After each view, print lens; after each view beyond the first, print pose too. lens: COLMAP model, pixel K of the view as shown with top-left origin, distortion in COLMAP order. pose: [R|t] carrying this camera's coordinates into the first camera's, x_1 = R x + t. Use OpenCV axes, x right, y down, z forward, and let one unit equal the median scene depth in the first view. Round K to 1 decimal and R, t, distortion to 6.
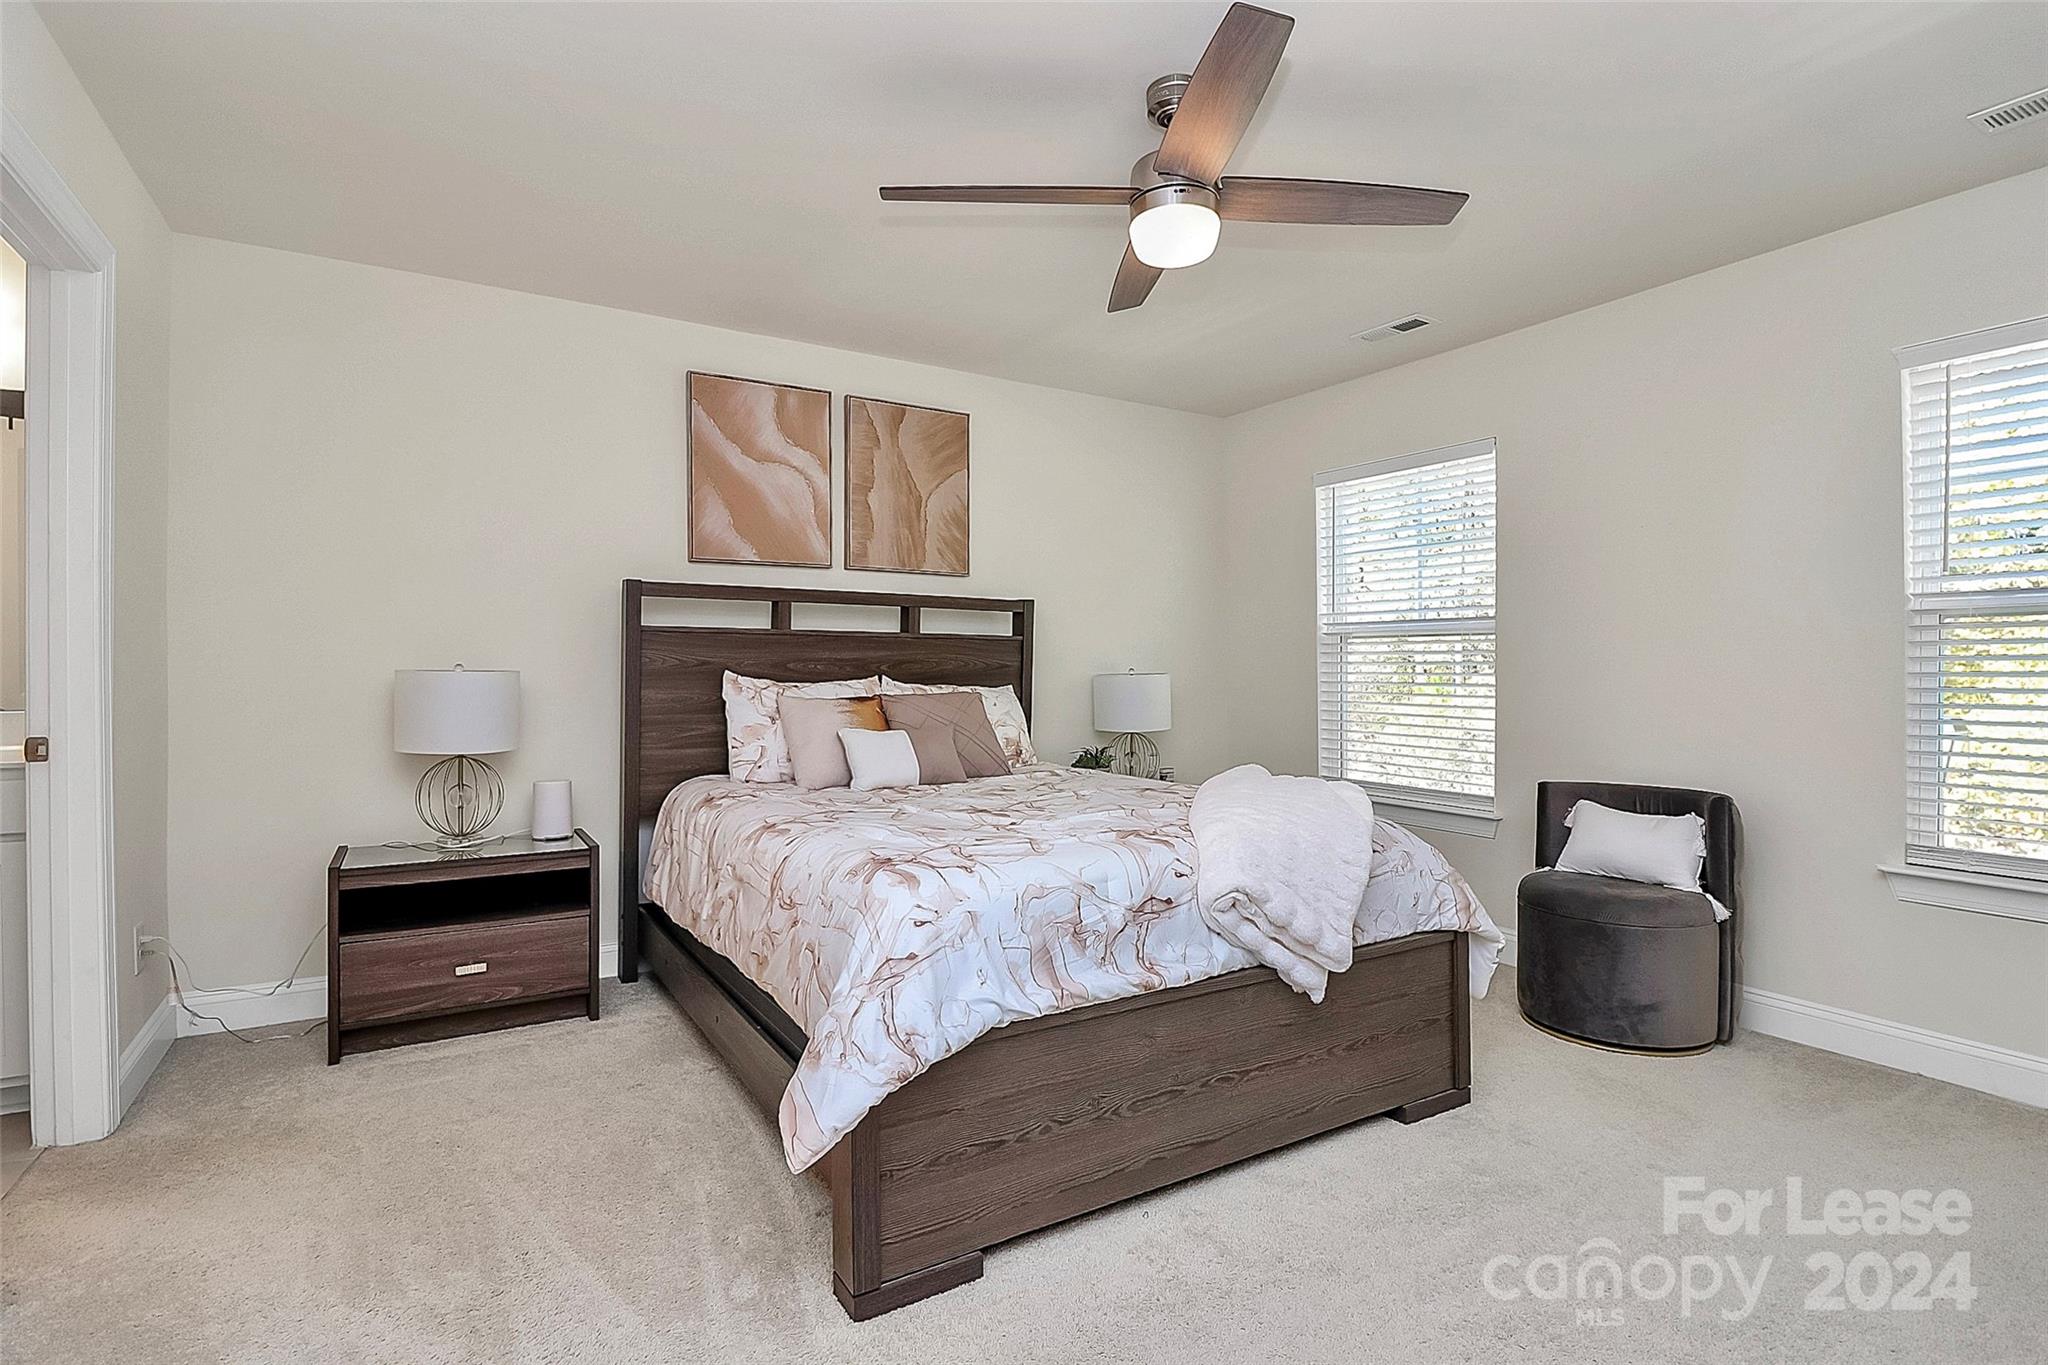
lens RADIAL K [[985.8, 0, 1032.8], [0, 985.8, 678.7], [0, 0, 1]] dist [-0.001154, -0.010804]
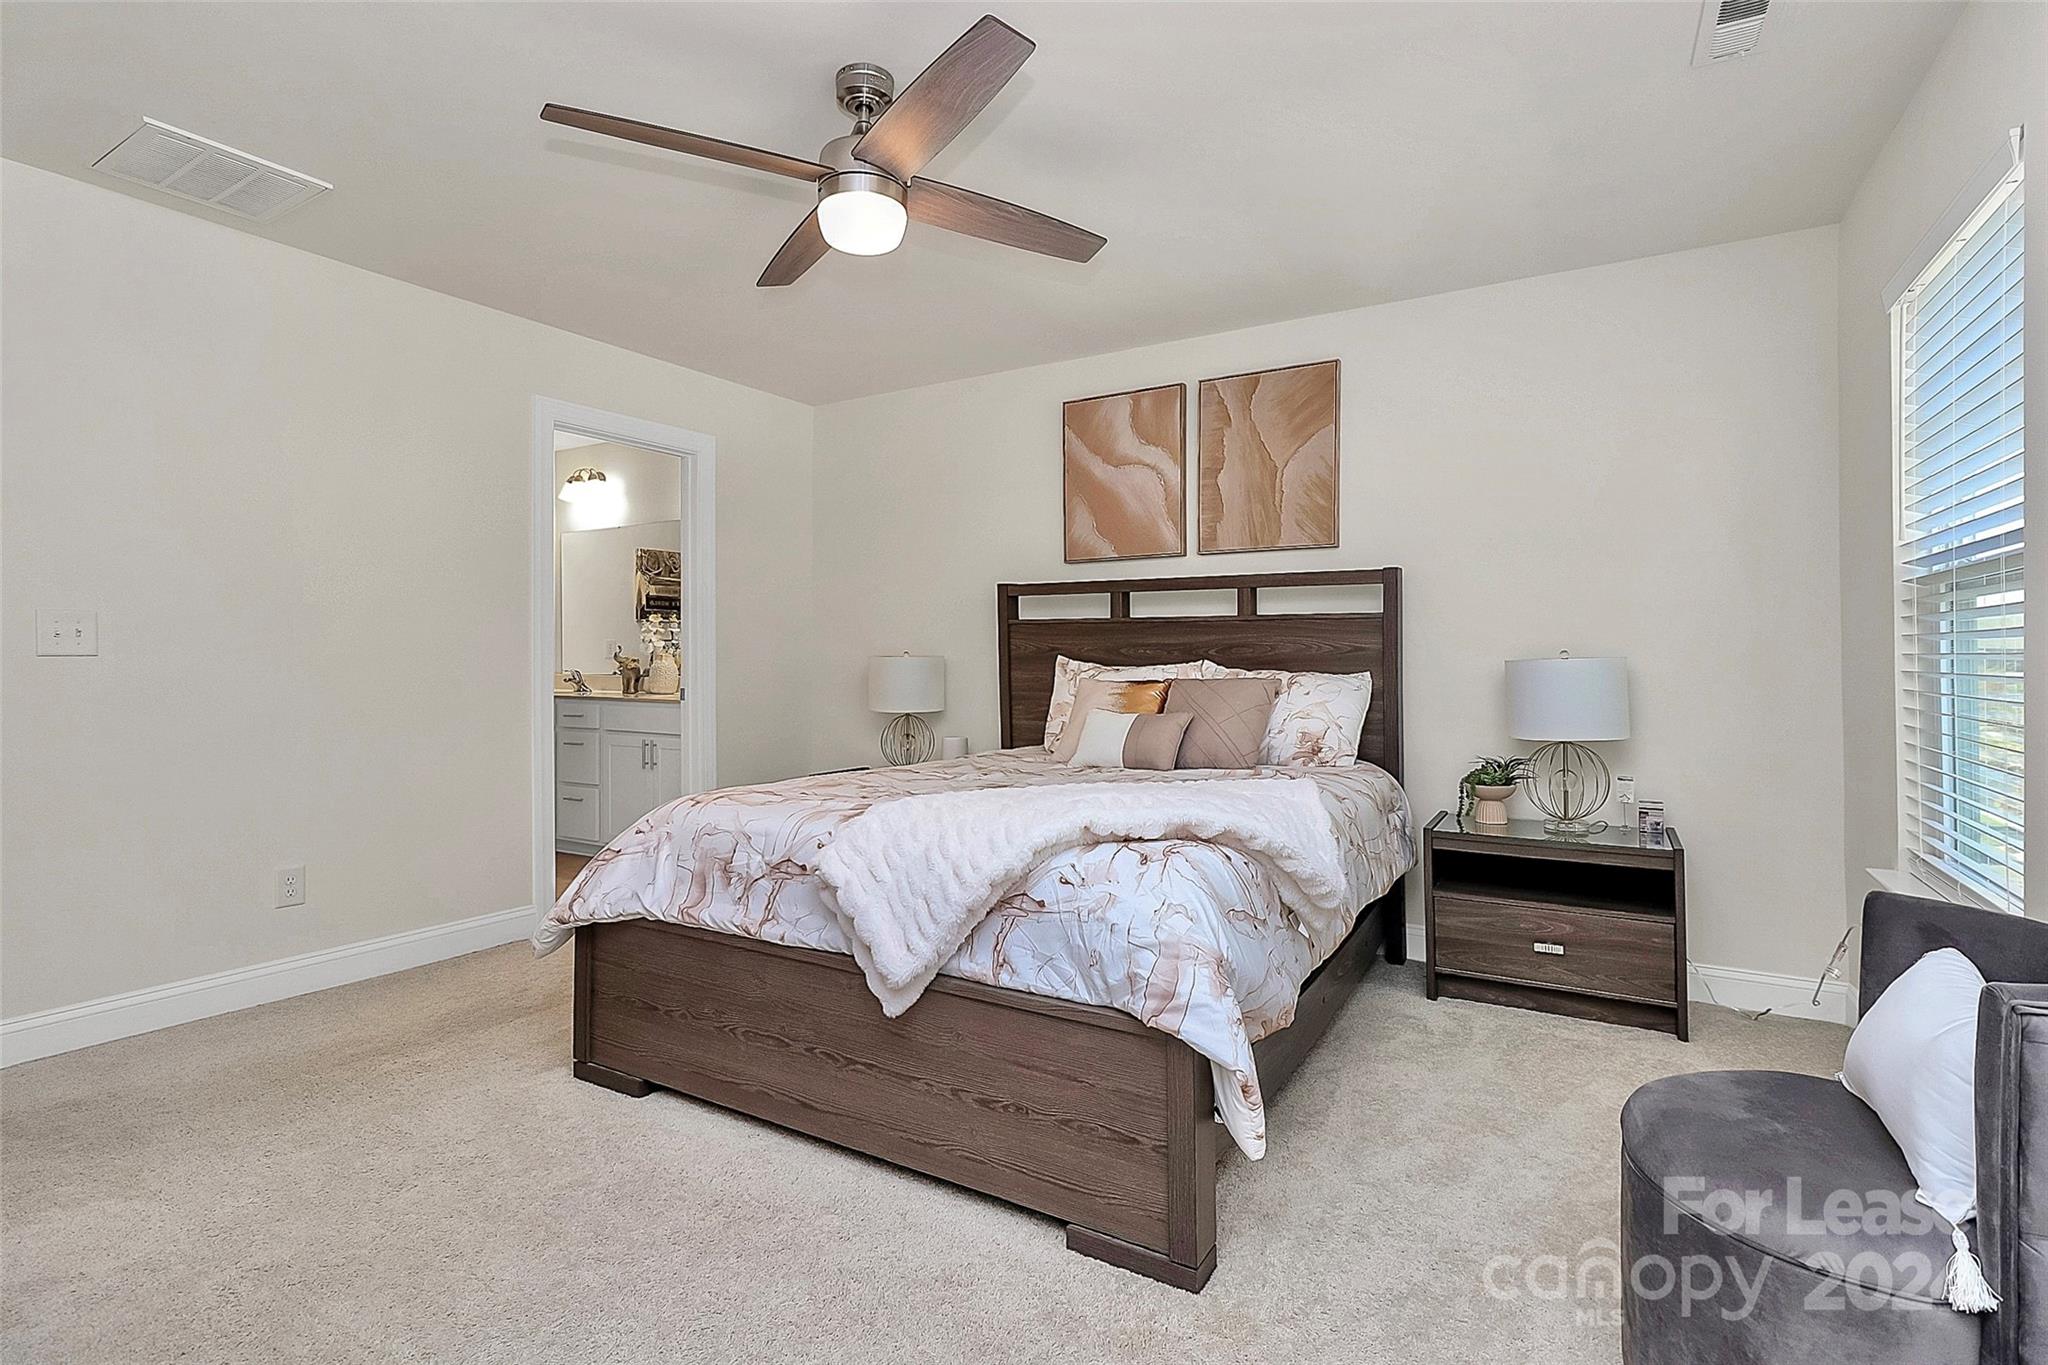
lens RADIAL K [[985.8, 0, 1043.8], [0, 985.8, 679.0], [0, 0, 1]] dist [-0.001154, -0.010804]
pose [[0.469043, 0.016003, -0.883031, 0.652527], [-0.005756, 0.999870, 0.015063, 0.002292], [0.883157, -0.001983, 0.469074, 0.397964]]
